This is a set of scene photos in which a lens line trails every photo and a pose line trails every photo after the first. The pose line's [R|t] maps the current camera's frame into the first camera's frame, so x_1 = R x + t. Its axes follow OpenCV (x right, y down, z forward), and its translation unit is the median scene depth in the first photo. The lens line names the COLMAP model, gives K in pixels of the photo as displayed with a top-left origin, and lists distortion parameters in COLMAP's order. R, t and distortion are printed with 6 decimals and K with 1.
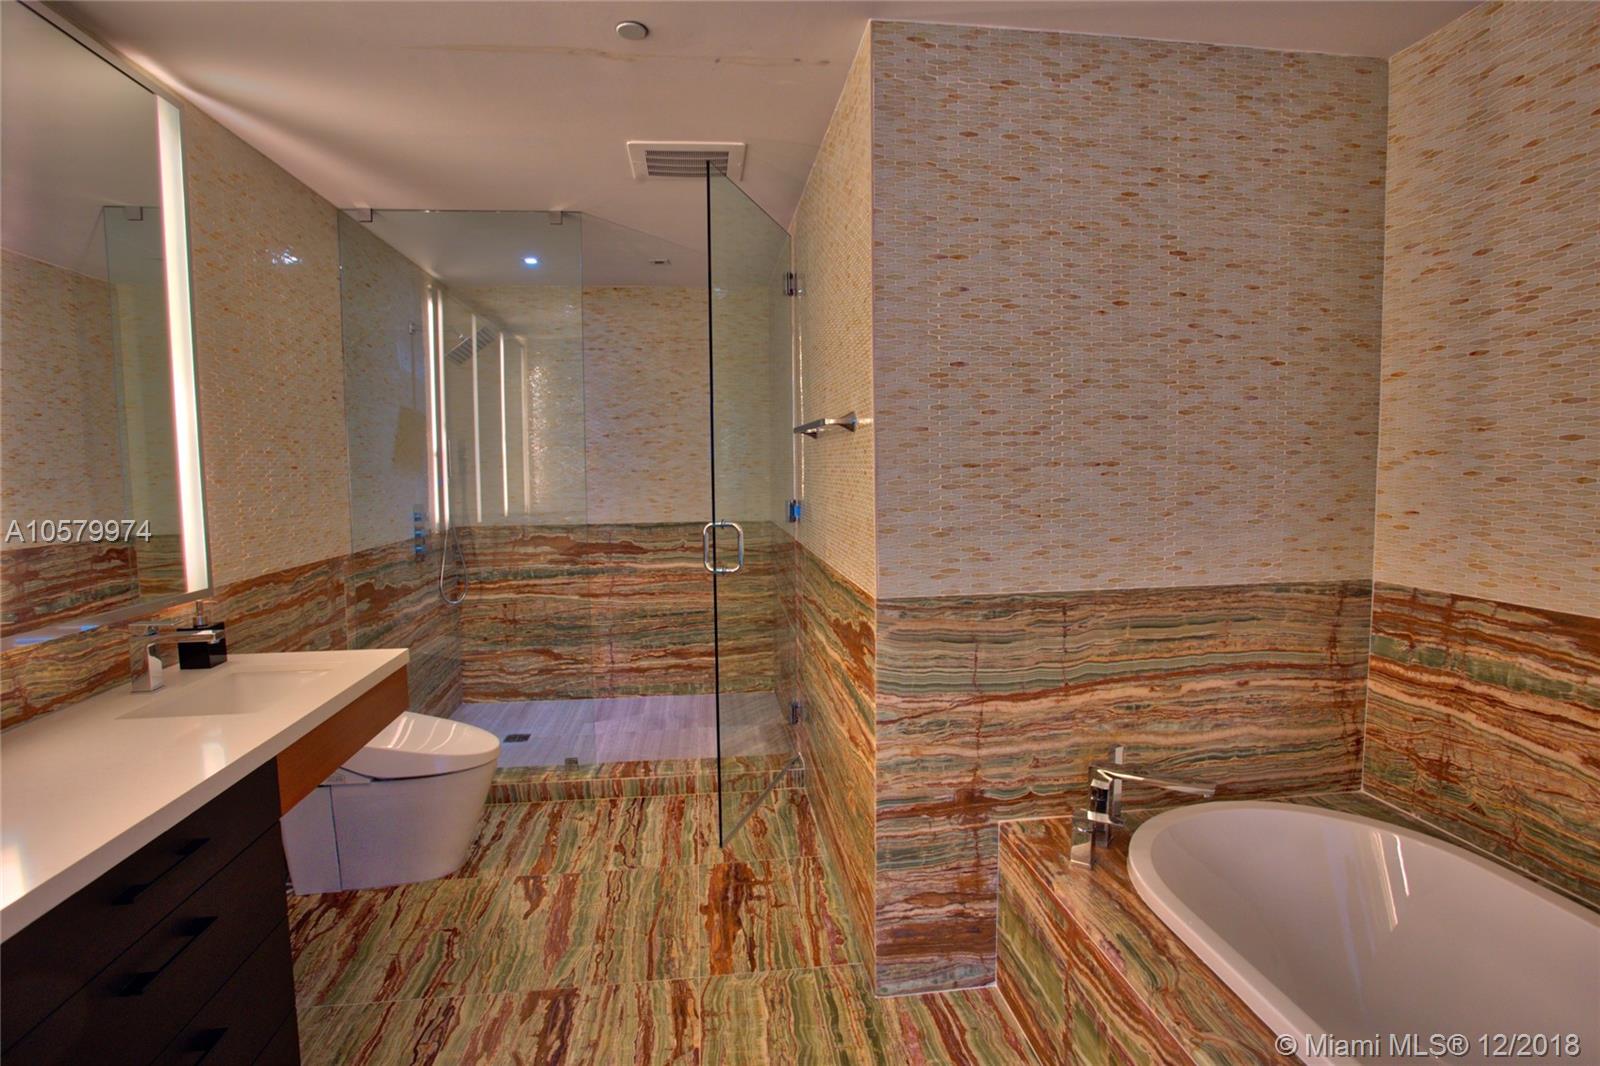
lens RADIAL K [[791.9, 0, 803.4], [0, 791.9, 523.5], [0, 0, 1]] dist [-0.066954, 0.039177]
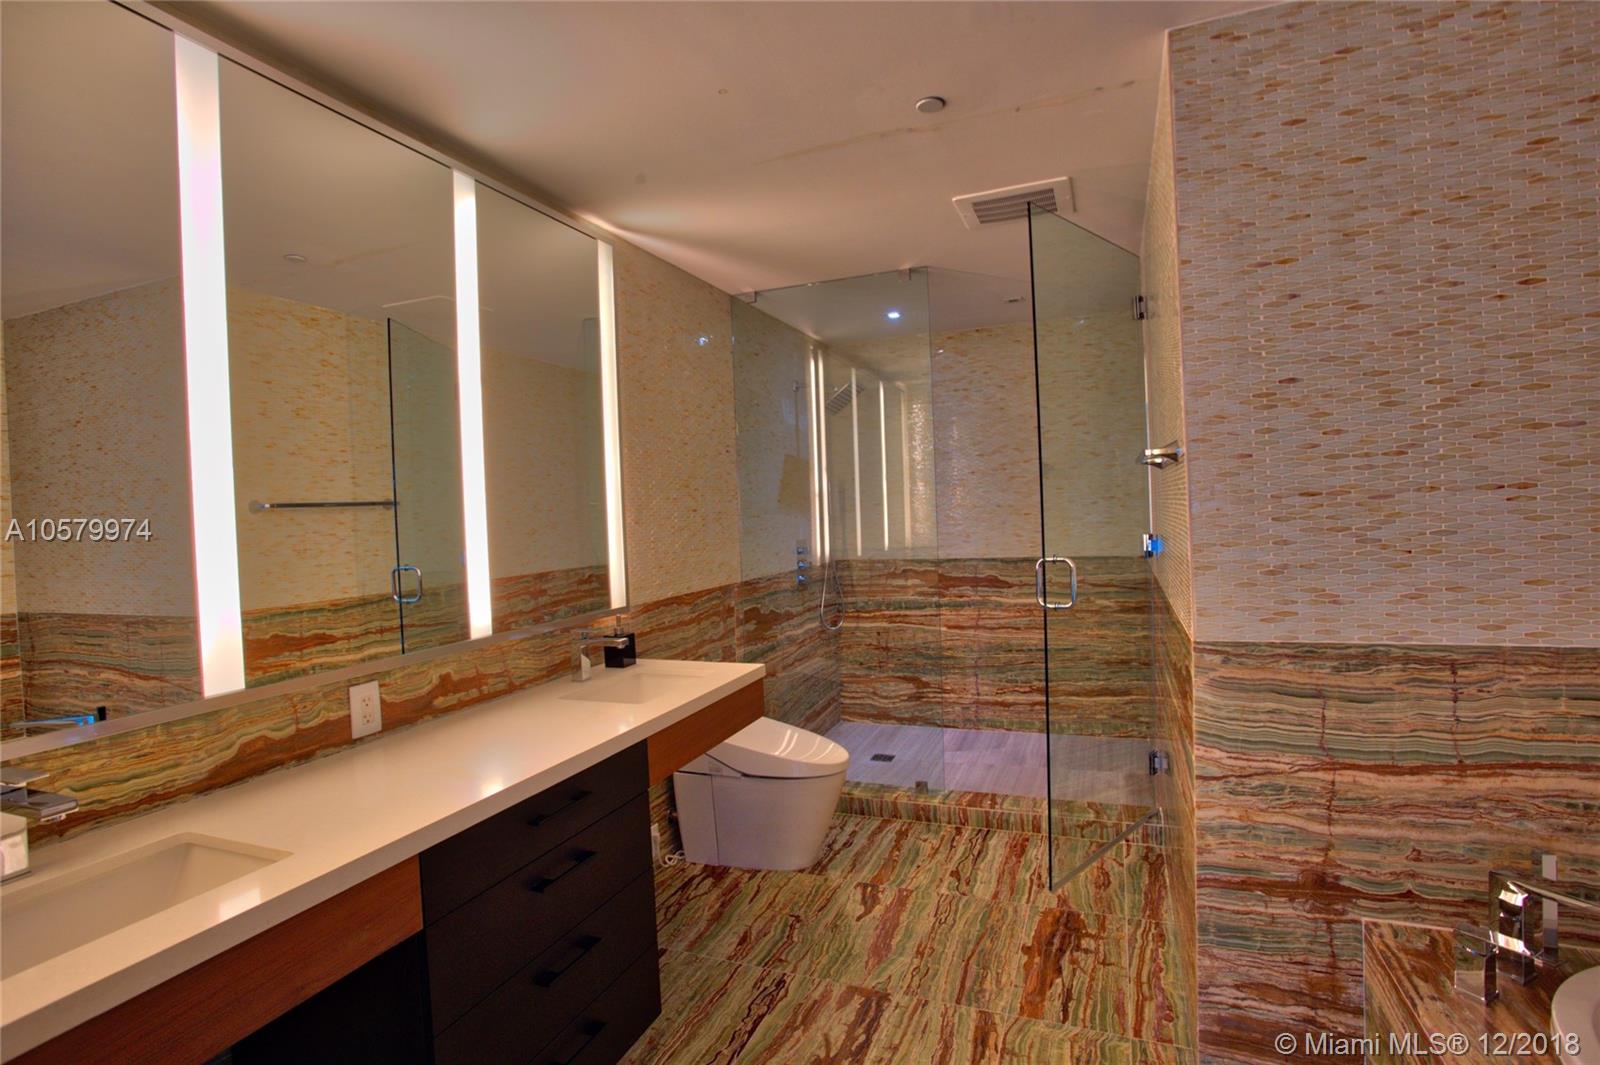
lens RADIAL K [[791.9, 0, 803.4], [0, 791.9, 523.0], [0, 0, 1]] dist [-0.066954, 0.039177]
pose [[0.878320, -0.014116, -0.477865, 0.123986], [-0.006821, 0.999092, -0.042050, -0.001250], [0.478025, 0.040193, 0.877426, -0.020541]]
